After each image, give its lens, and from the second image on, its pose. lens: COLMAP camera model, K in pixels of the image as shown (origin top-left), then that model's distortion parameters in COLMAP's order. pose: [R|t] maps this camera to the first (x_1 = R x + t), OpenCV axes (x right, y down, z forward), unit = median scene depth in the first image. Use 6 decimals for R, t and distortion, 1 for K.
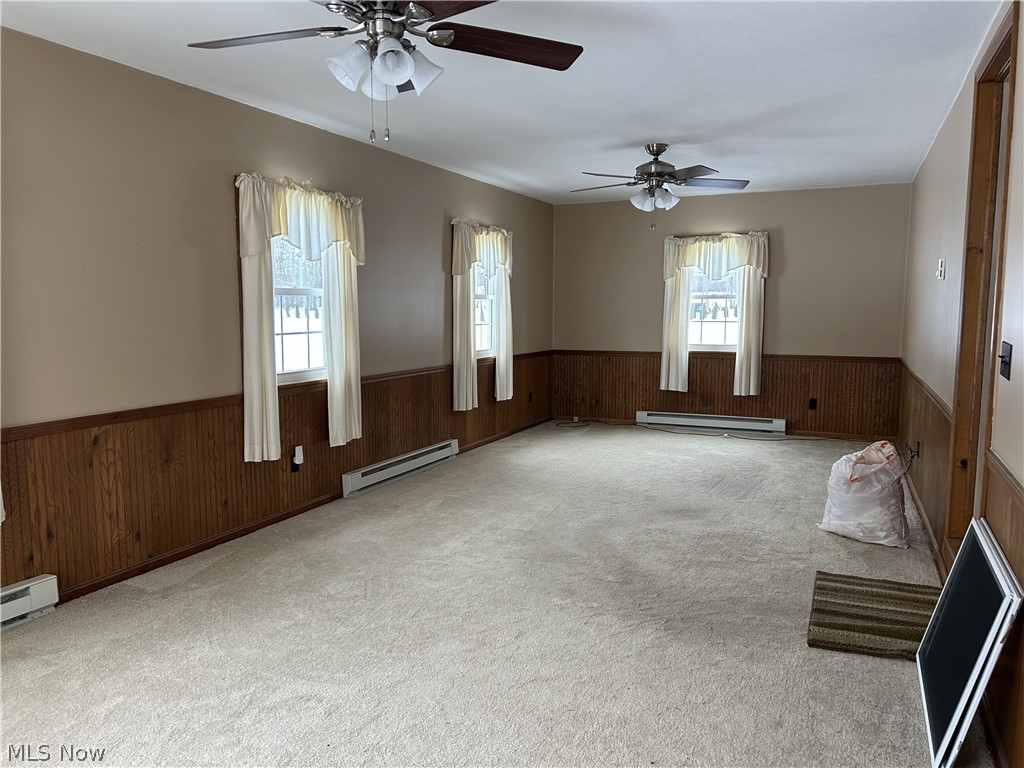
lens RADIAL K [[766.4, 0, 514.3], [0, 766.4, 388.6], [0, 0, 1]] dist [0.023003, -0.002125]
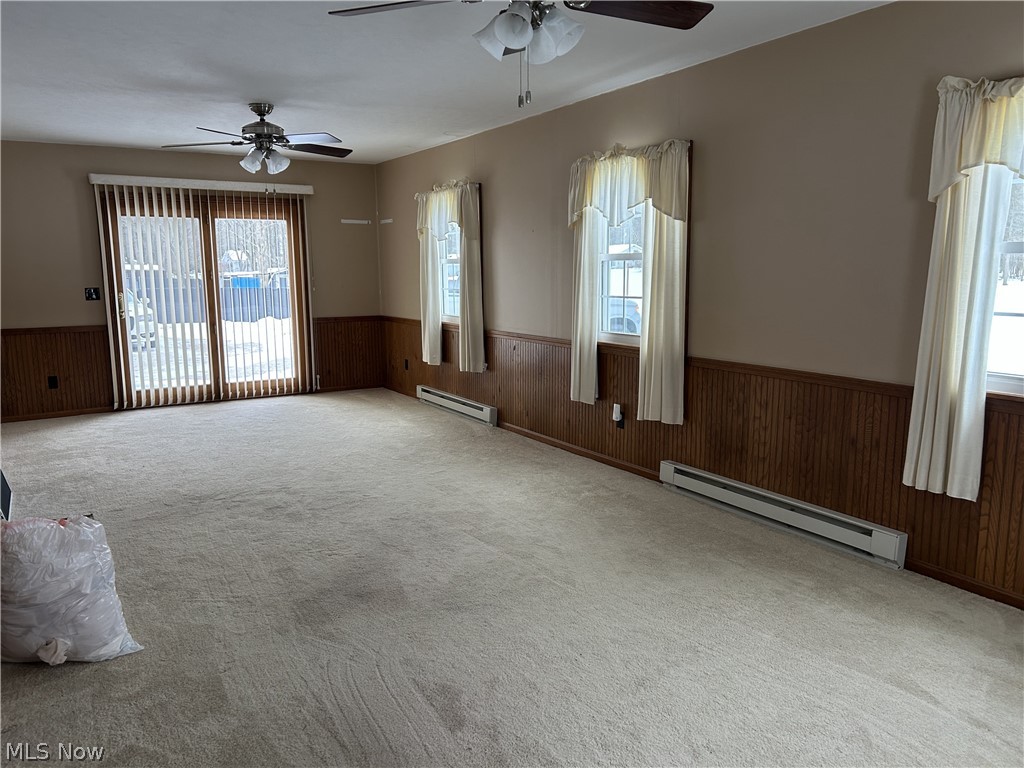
lens RADIAL K [[766.4, 0, 514.5], [0, 766.4, 386.3], [0, 0, 1]] dist [0.023003, -0.002125]
pose [[-0.578017, 0.120981, -0.807007, 0.611194], [-0.087098, 0.974153, 0.208422, -0.147134], [0.811363, 0.190760, -0.552540, 1.374387]]
